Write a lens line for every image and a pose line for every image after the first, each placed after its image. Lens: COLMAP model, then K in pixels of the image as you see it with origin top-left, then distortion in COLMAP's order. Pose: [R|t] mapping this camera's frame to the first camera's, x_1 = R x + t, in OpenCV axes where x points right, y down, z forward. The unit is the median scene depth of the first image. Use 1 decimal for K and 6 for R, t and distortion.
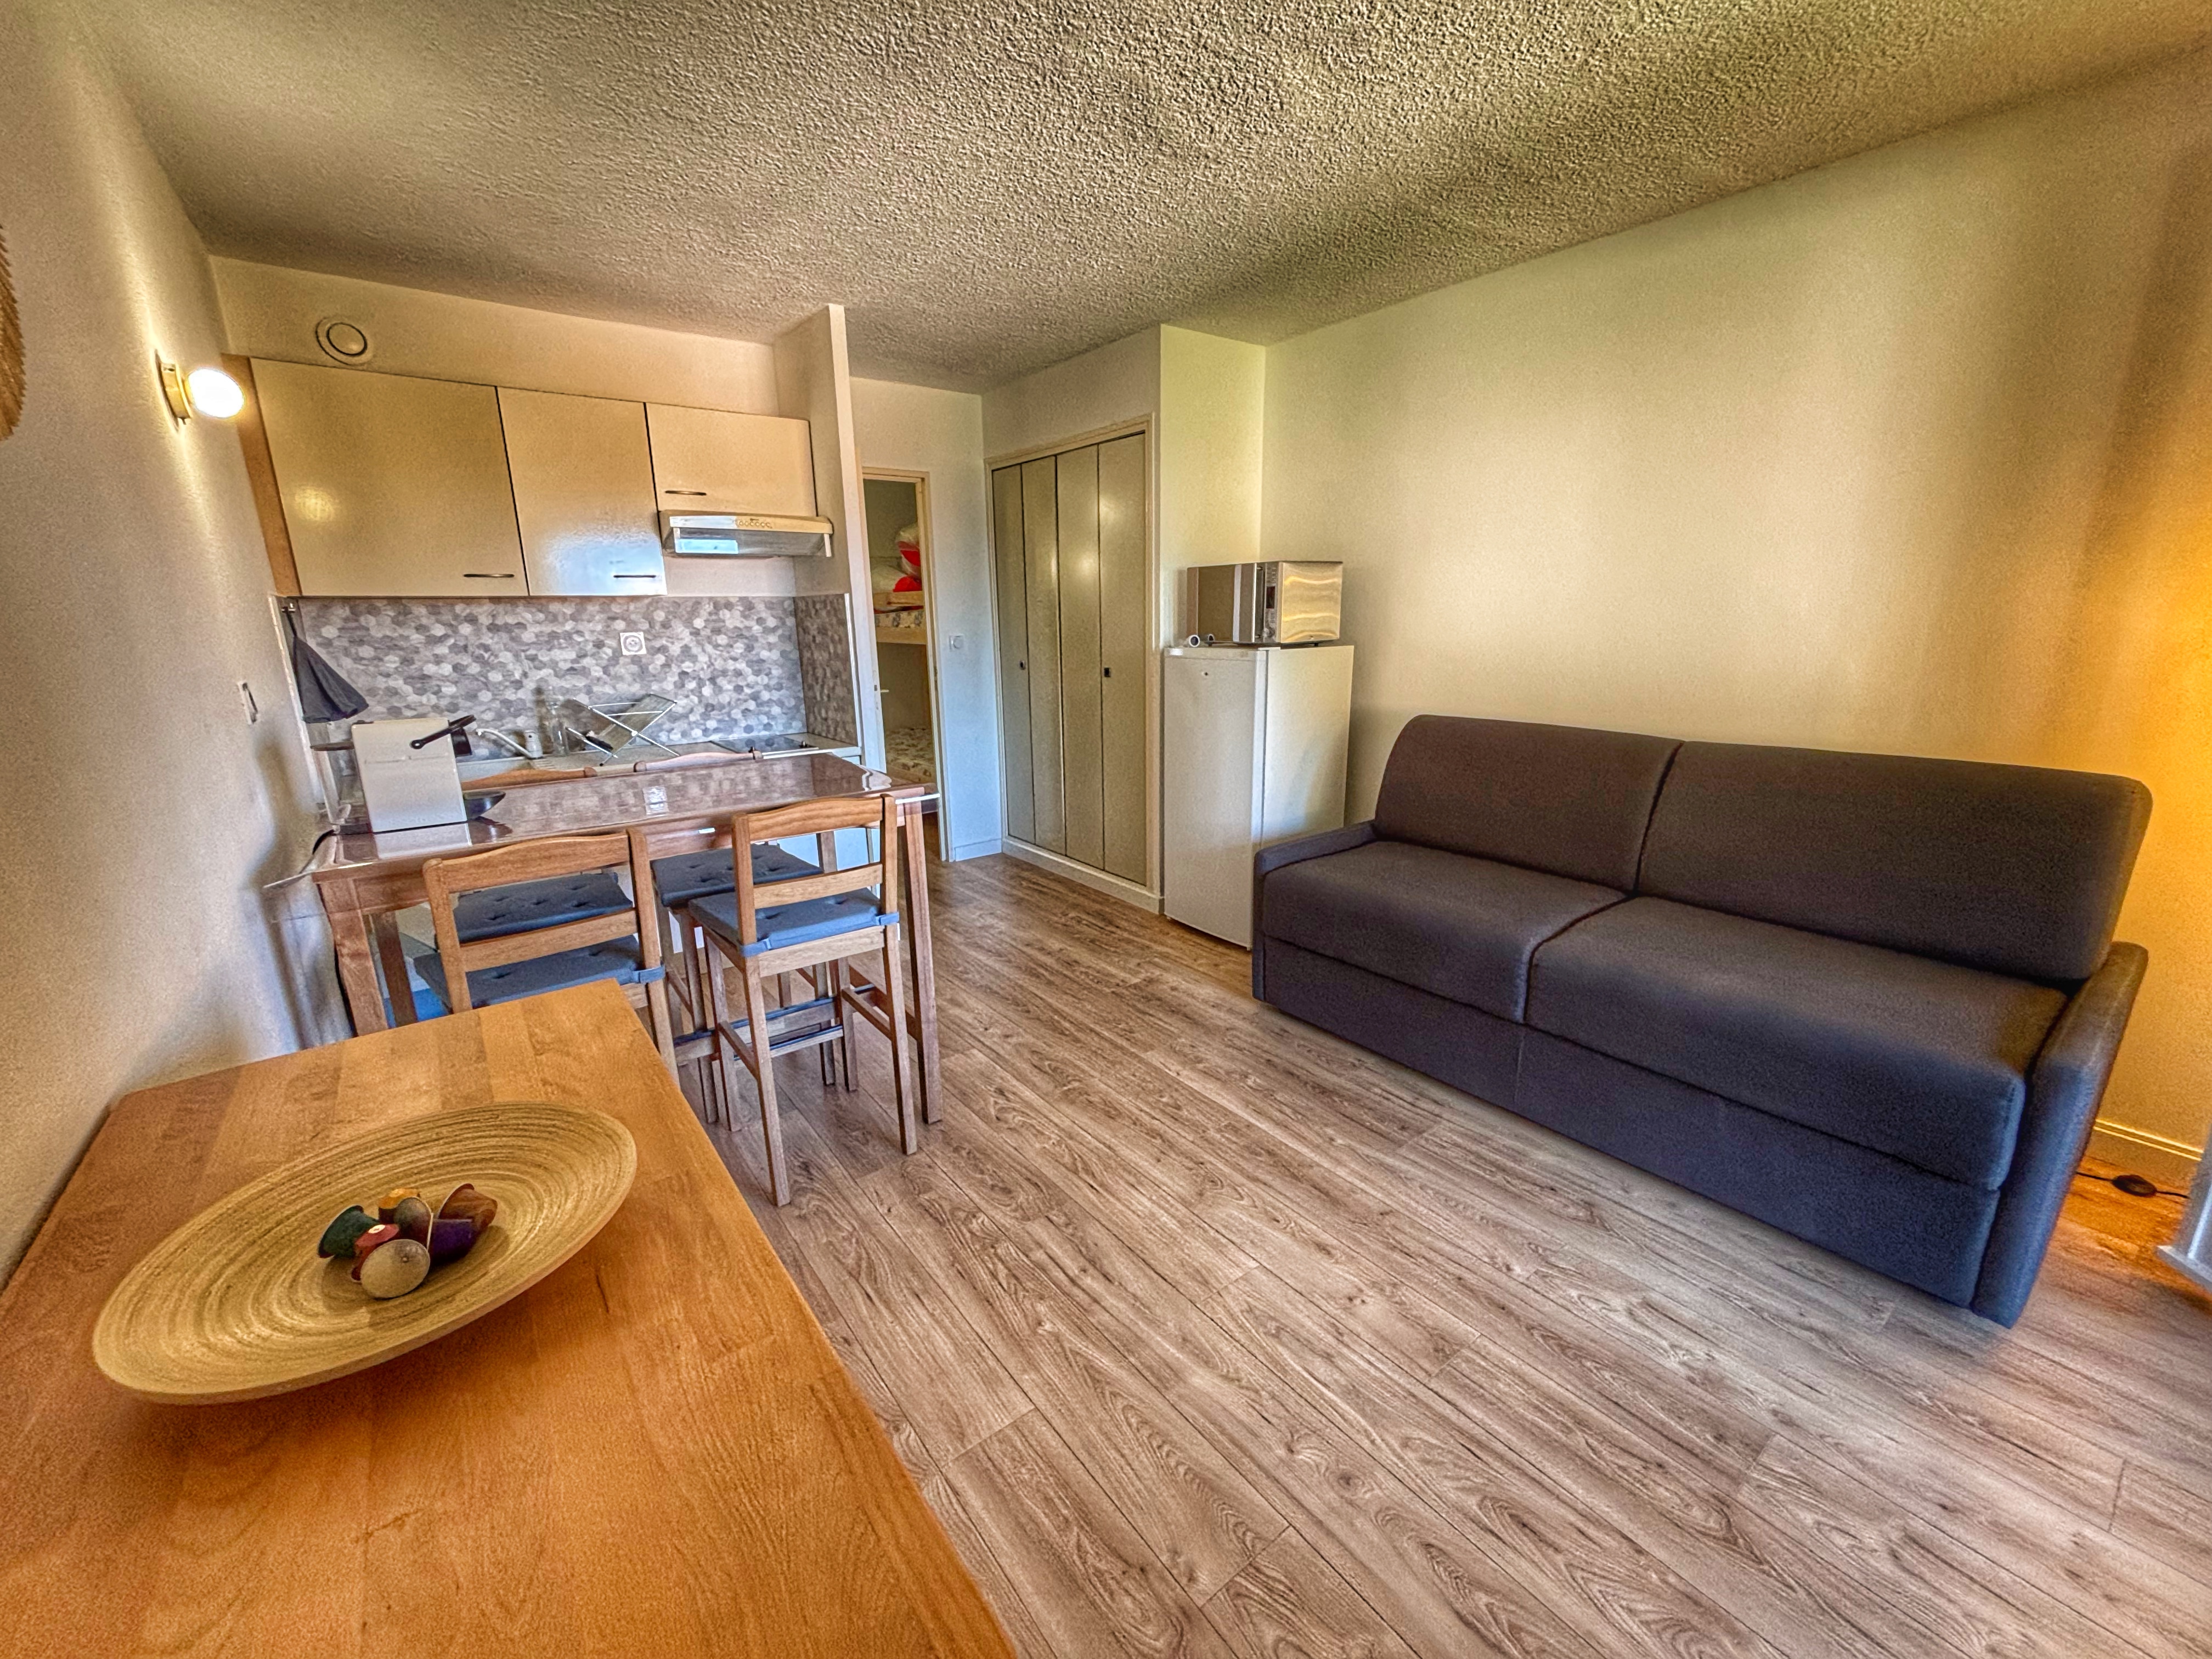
lens RADIAL K [[885.4, 0, 1099.9], [0, 885.4, 831.2], [0, 0, 1]] dist [0.004179, -0.001317]
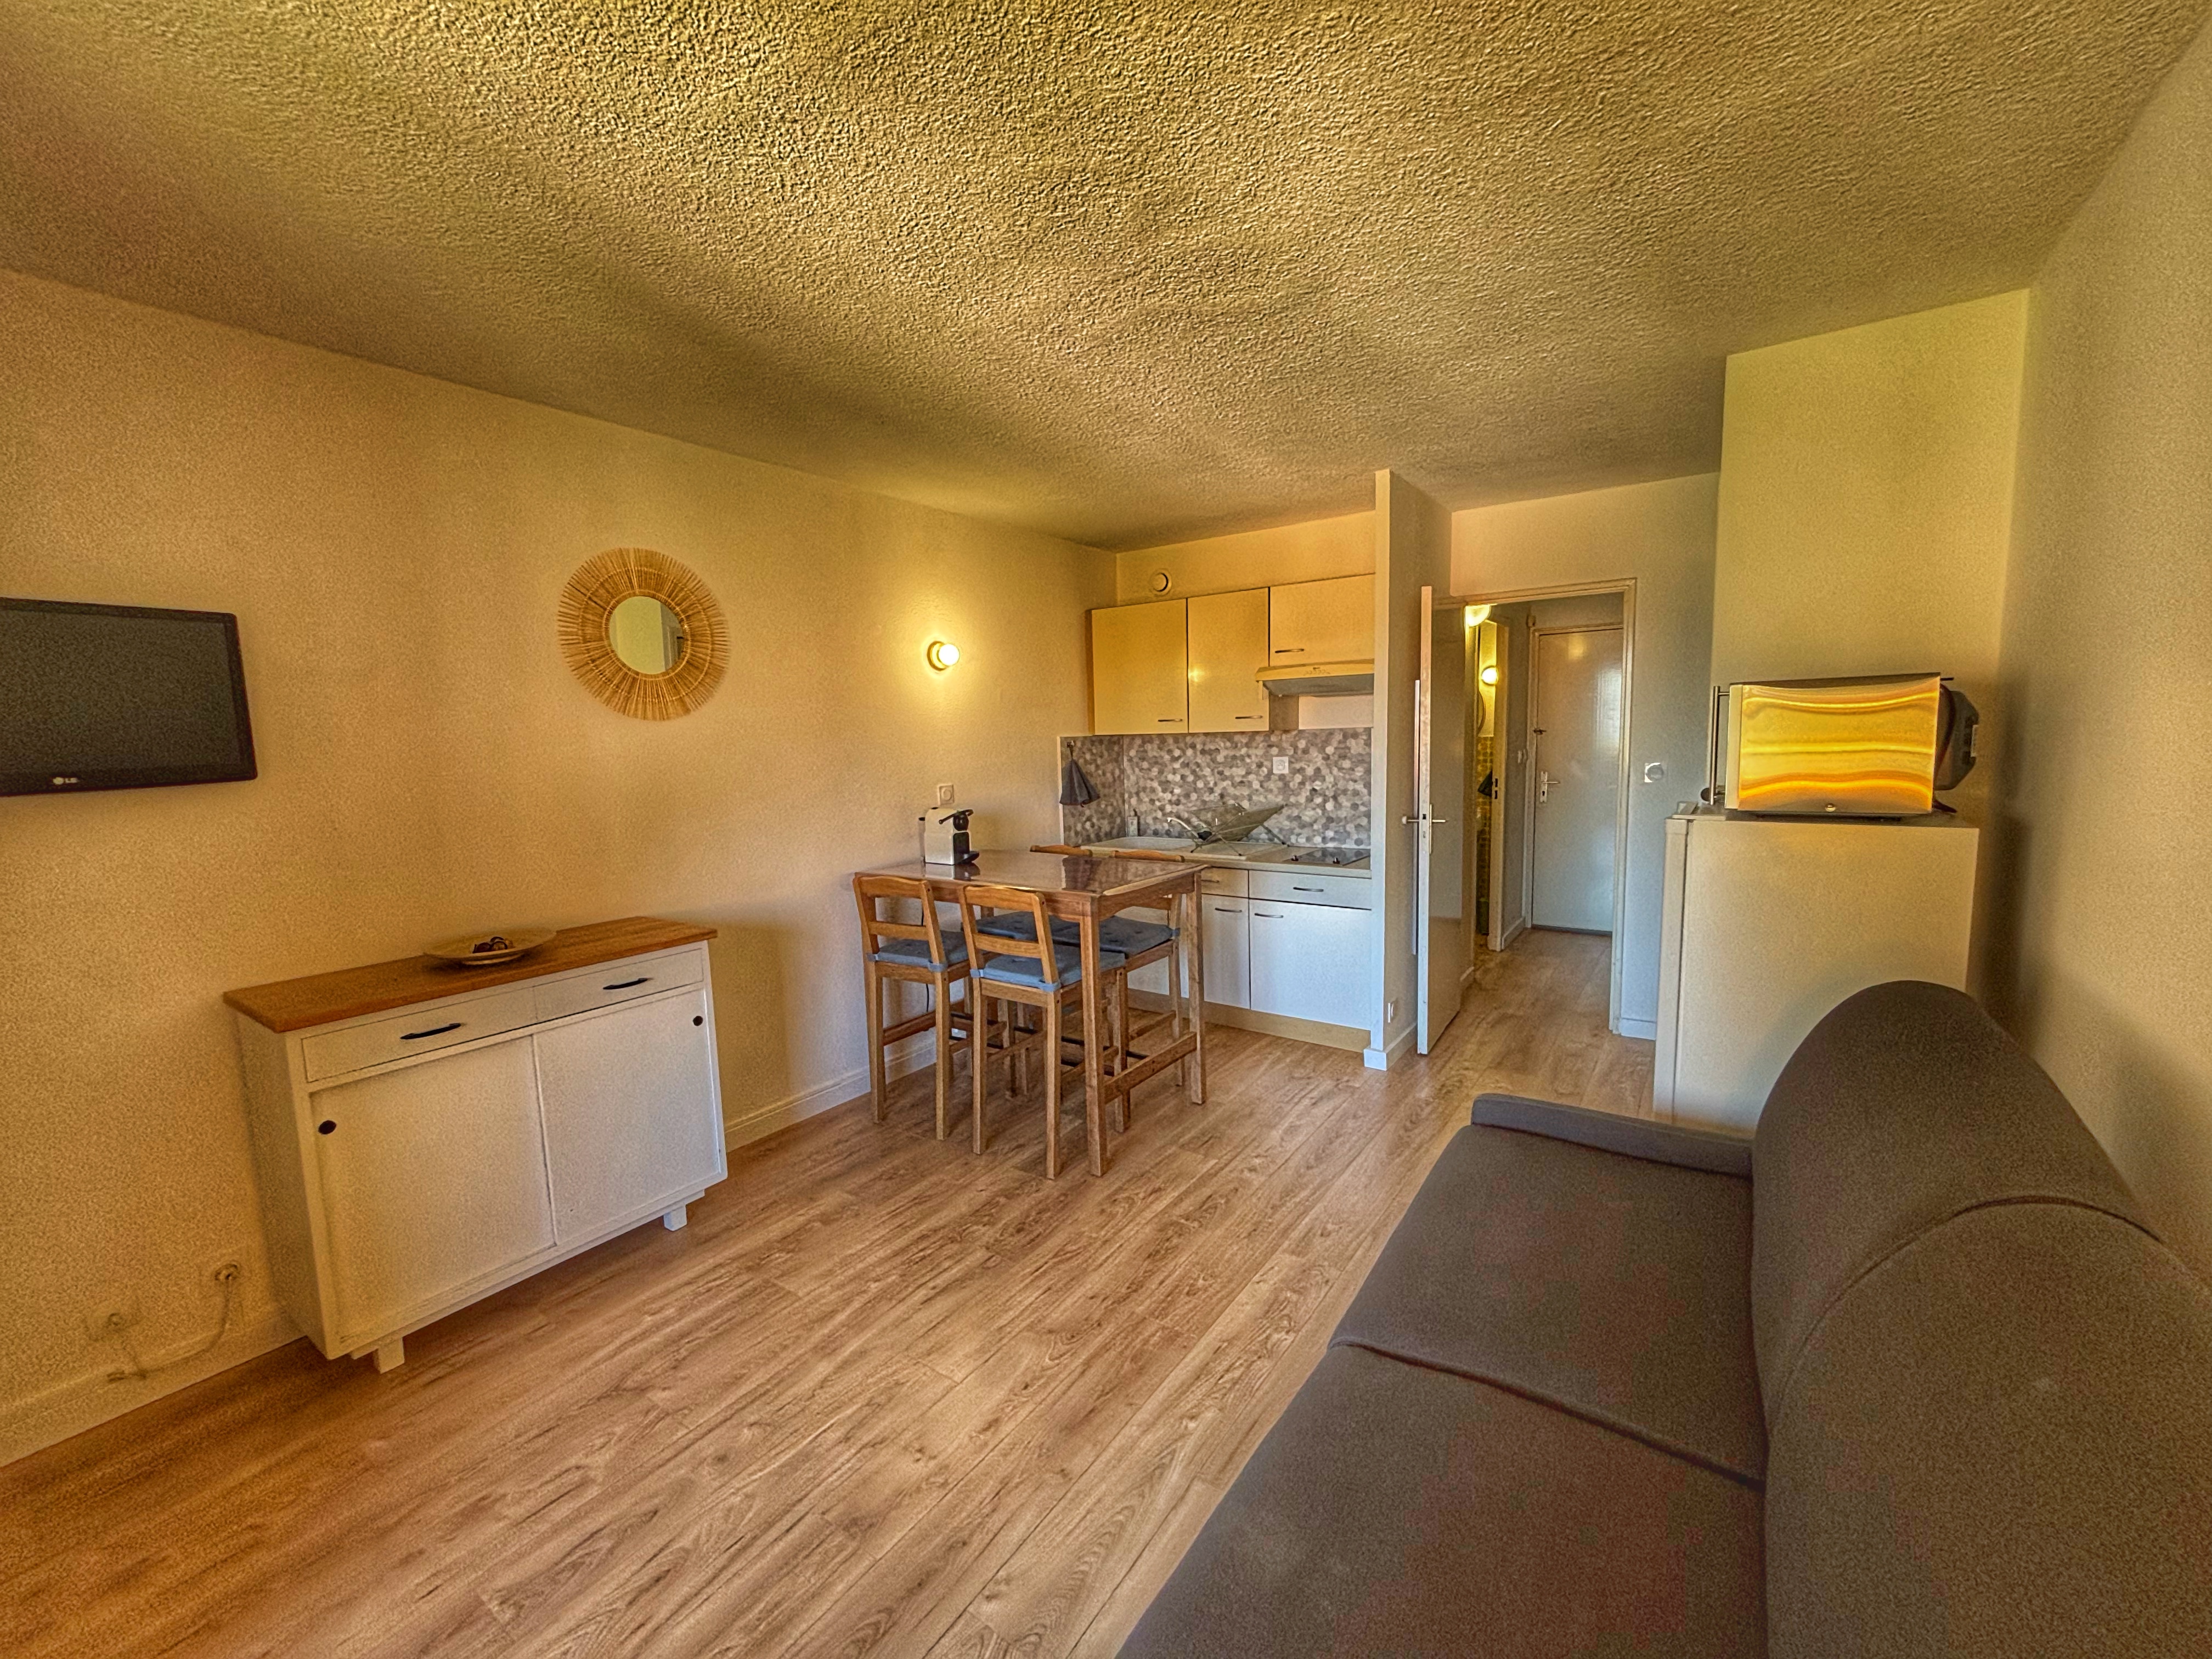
lens RADIAL K [[885.4, 0, 1118.1], [0, 885.4, 829.8], [0, 0, 1]] dist [0.004179, -0.001317]
pose [[0.314760, 0.112677, -0.942460, 0.674791], [-0.207571, 0.977066, 0.047490, -0.144016], [0.926197, 0.180680, 0.330930, 0.408526]]
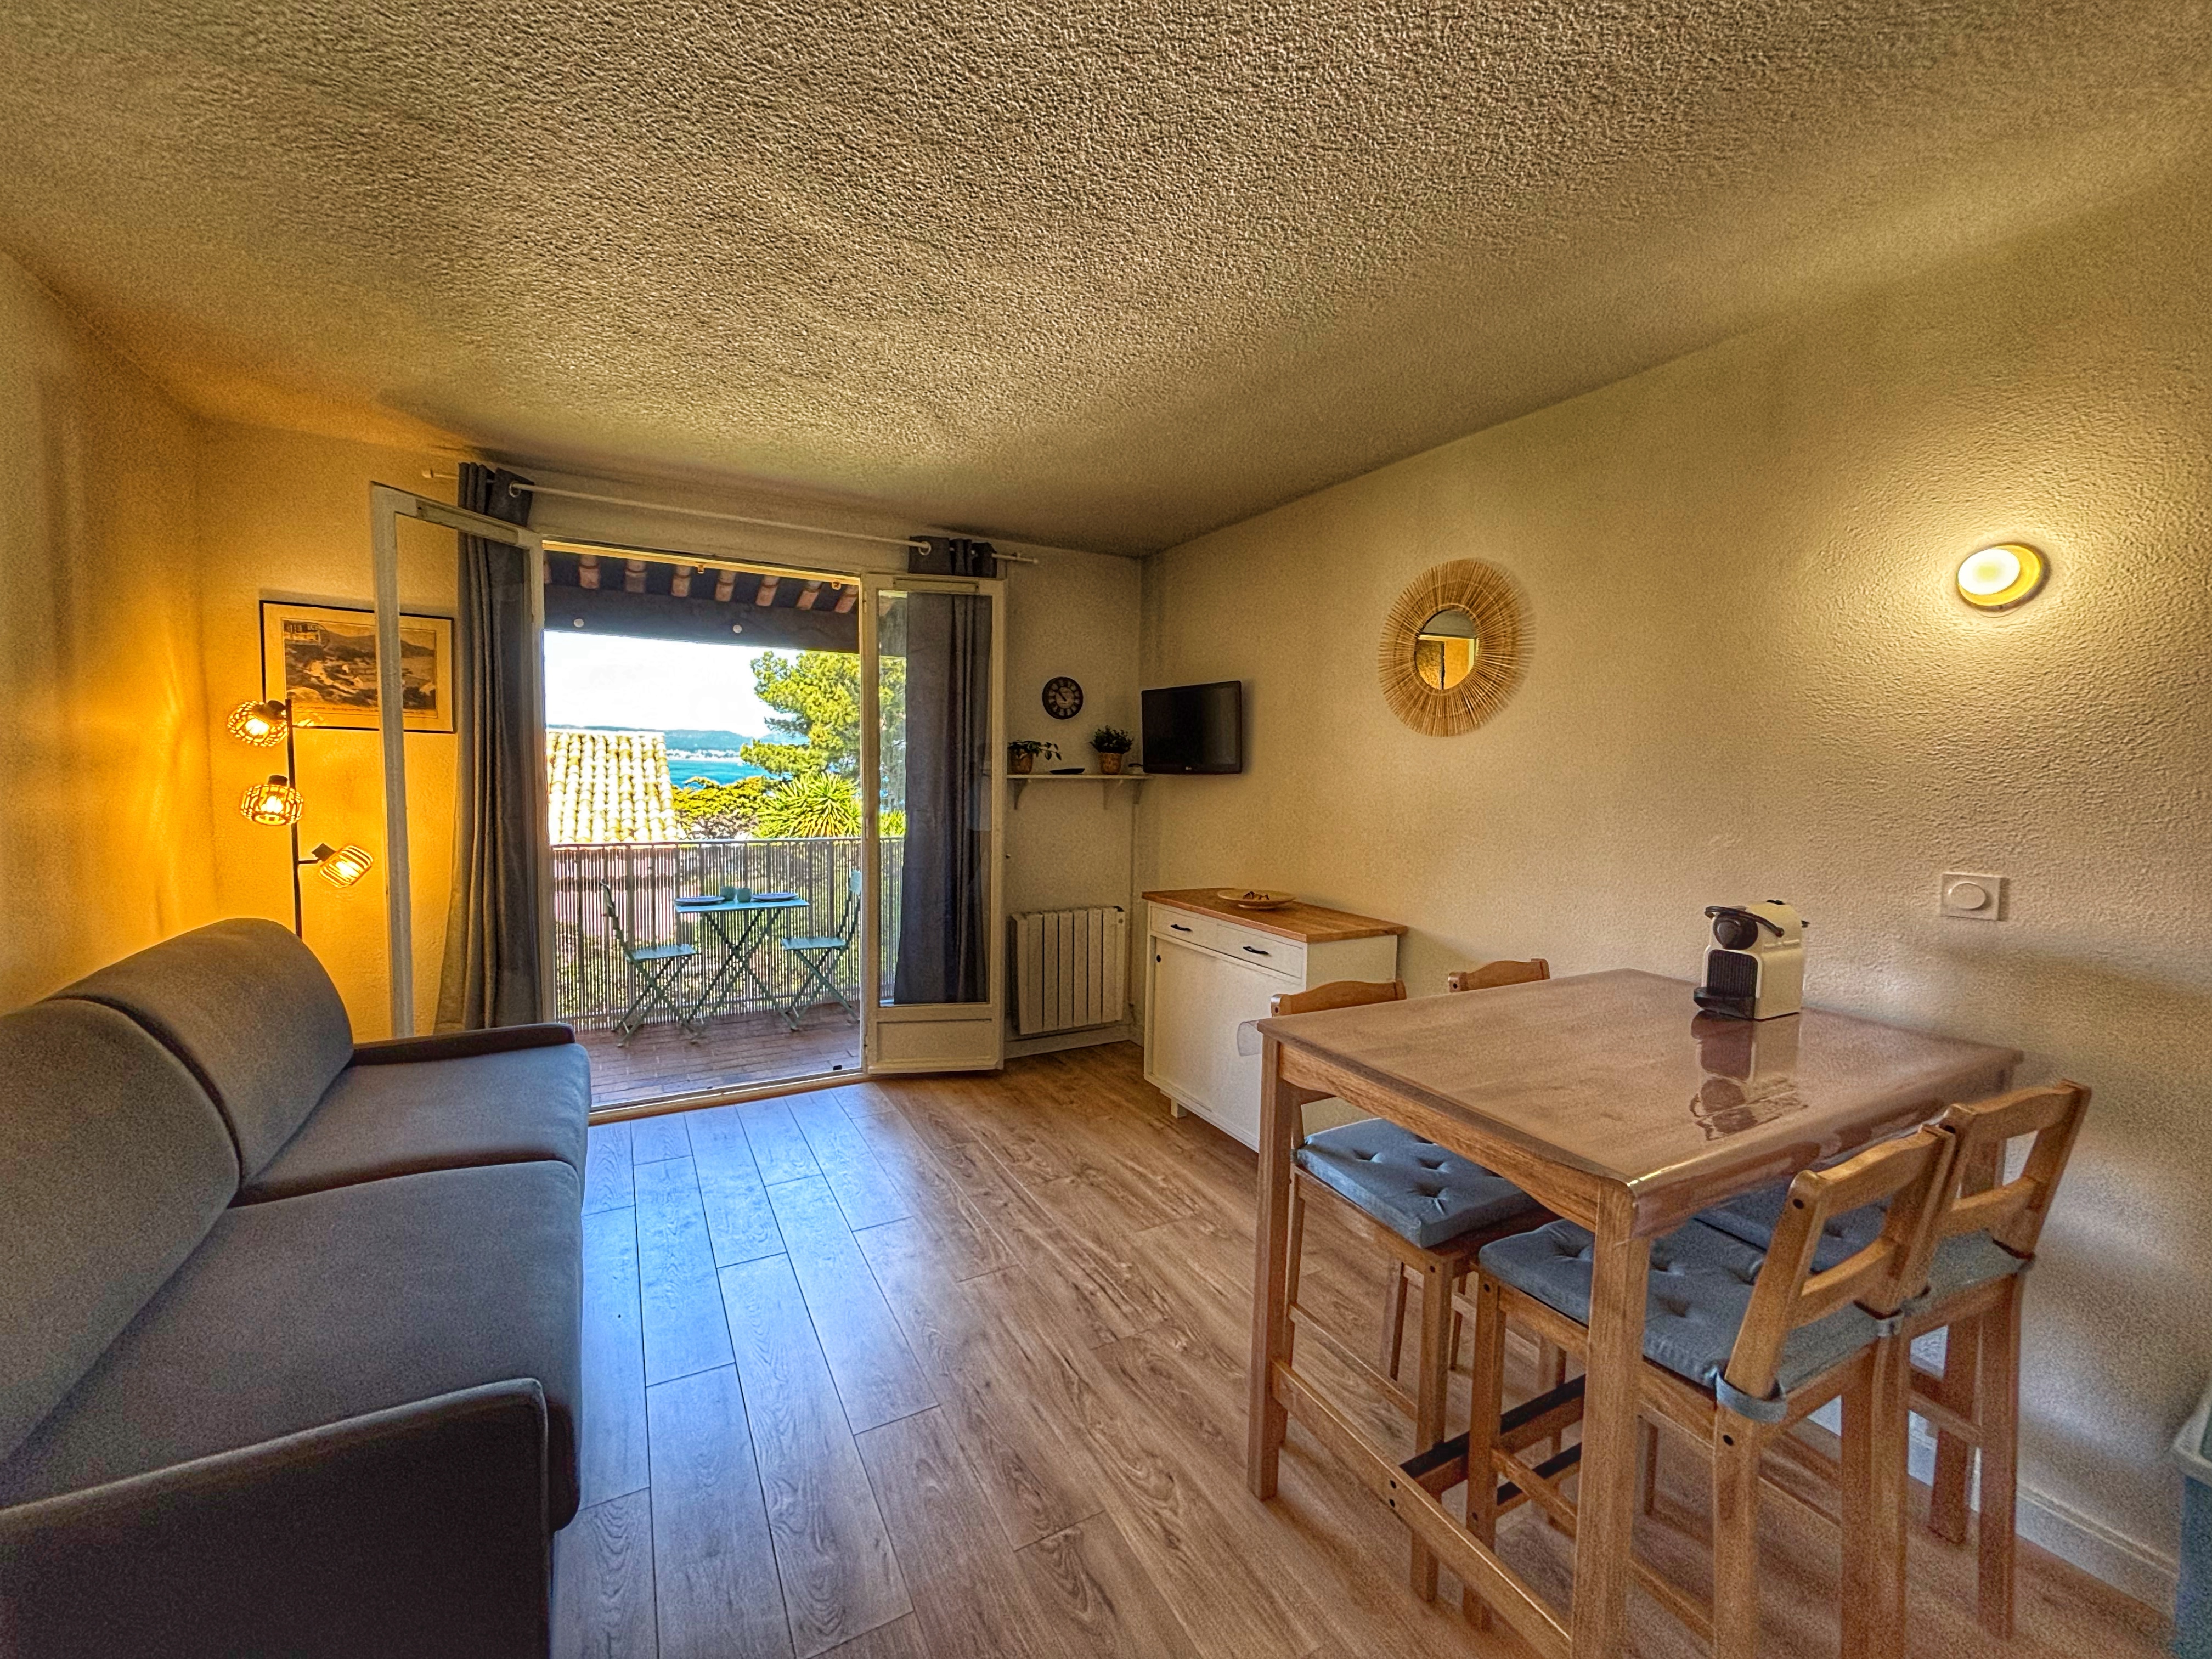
lens RADIAL K [[885.4, 0, 1107.0], [0, 885.4, 836.3], [0, 0, 1]] dist [0.004179, -0.001317]
pose [[-0.990721, -0.014116, 0.135174, -0.115629], [0.029043, 0.949627, 0.312033, -0.300546], [-0.132770, 0.313063, -0.940406, 1.143827]]
